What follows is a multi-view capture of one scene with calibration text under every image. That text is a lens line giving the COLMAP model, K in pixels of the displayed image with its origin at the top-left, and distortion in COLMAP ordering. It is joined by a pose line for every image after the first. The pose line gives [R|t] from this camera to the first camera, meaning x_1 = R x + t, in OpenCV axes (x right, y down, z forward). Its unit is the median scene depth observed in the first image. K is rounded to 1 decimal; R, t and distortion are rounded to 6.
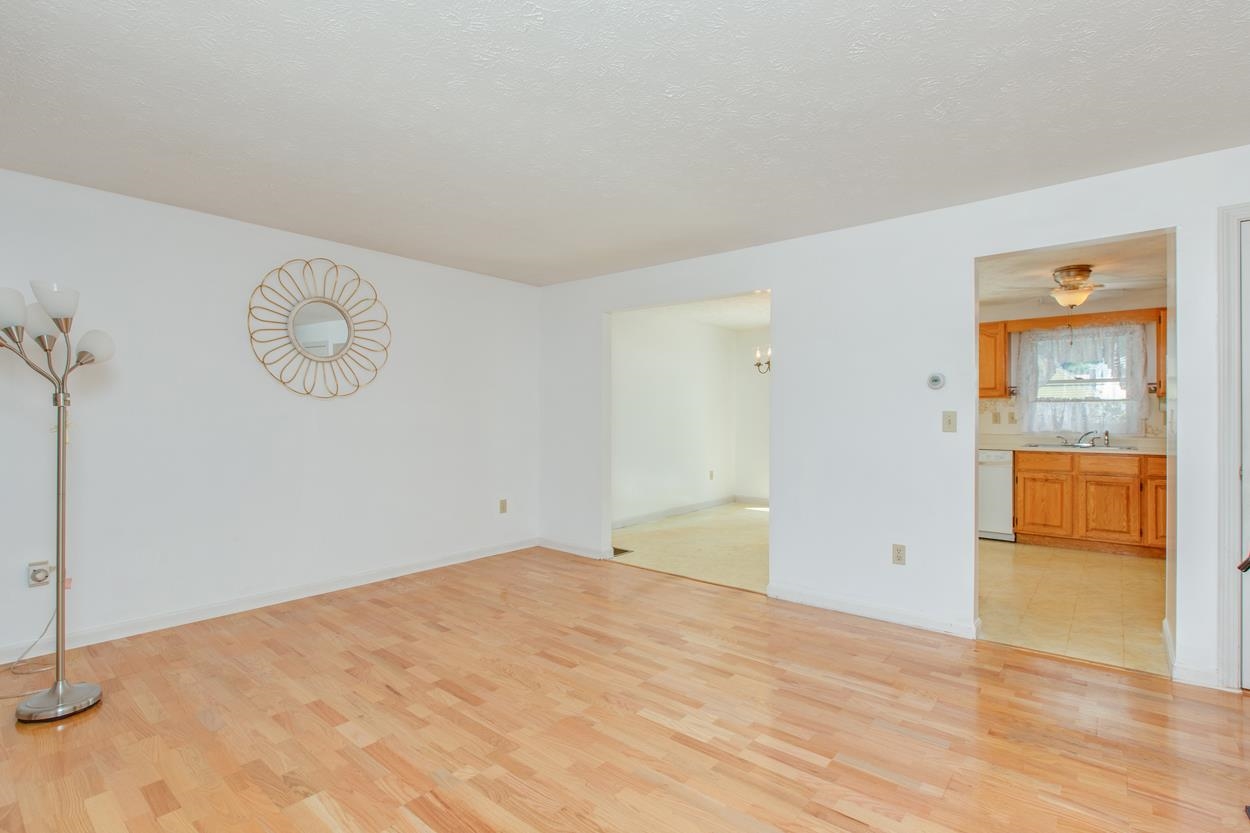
lens RADIAL K [[589.0, 0, 628.0], [0, 589.0, 411.1], [0, 0, 1]] dist [-0.016238, -0.000120]
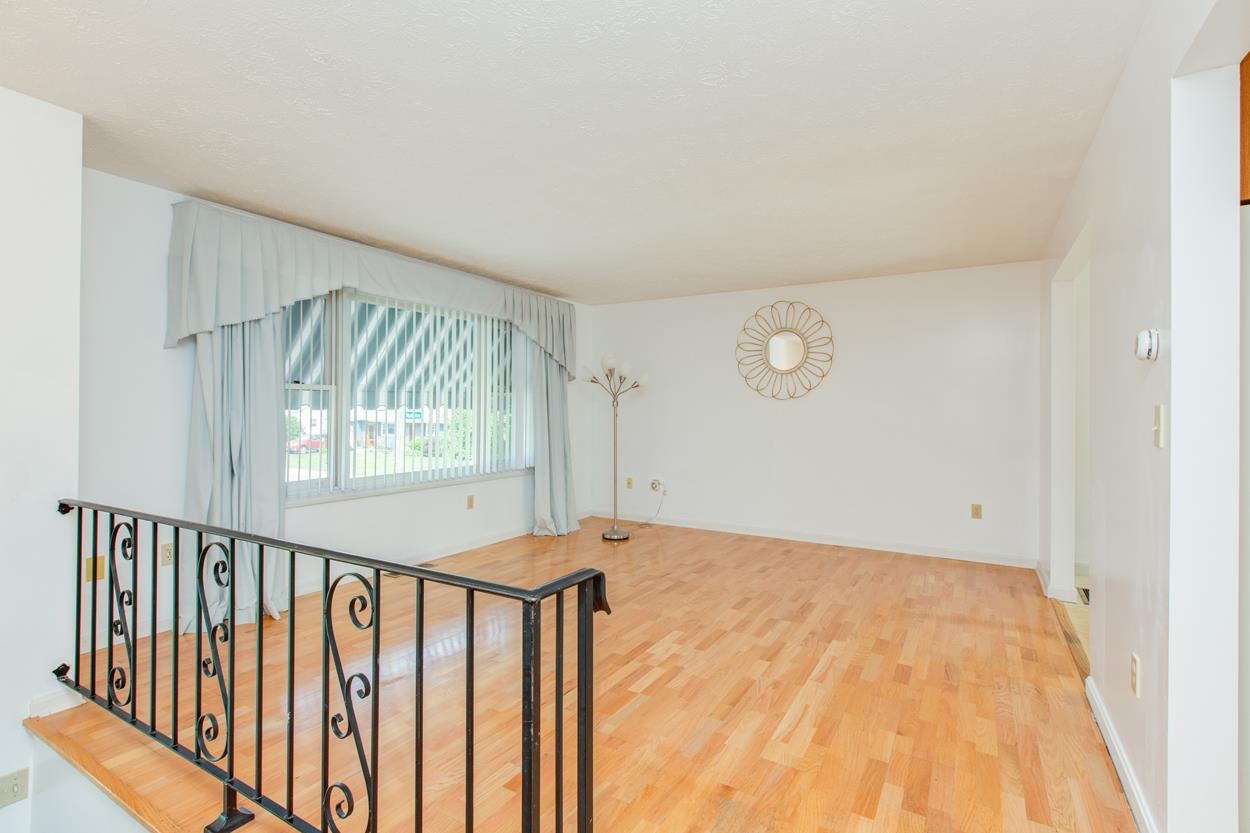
lens RADIAL K [[589.0, 0, 628.0], [0, 589.0, 411.1], [0, 0, 1]] dist [-0.016238, -0.000120]
pose [[0.160426, 0.003037, -0.987043, 1.107539], [-0.001236, 0.999995, 0.002876, 0.002279], [0.987047, 0.000759, 0.160429, 0.556427]]
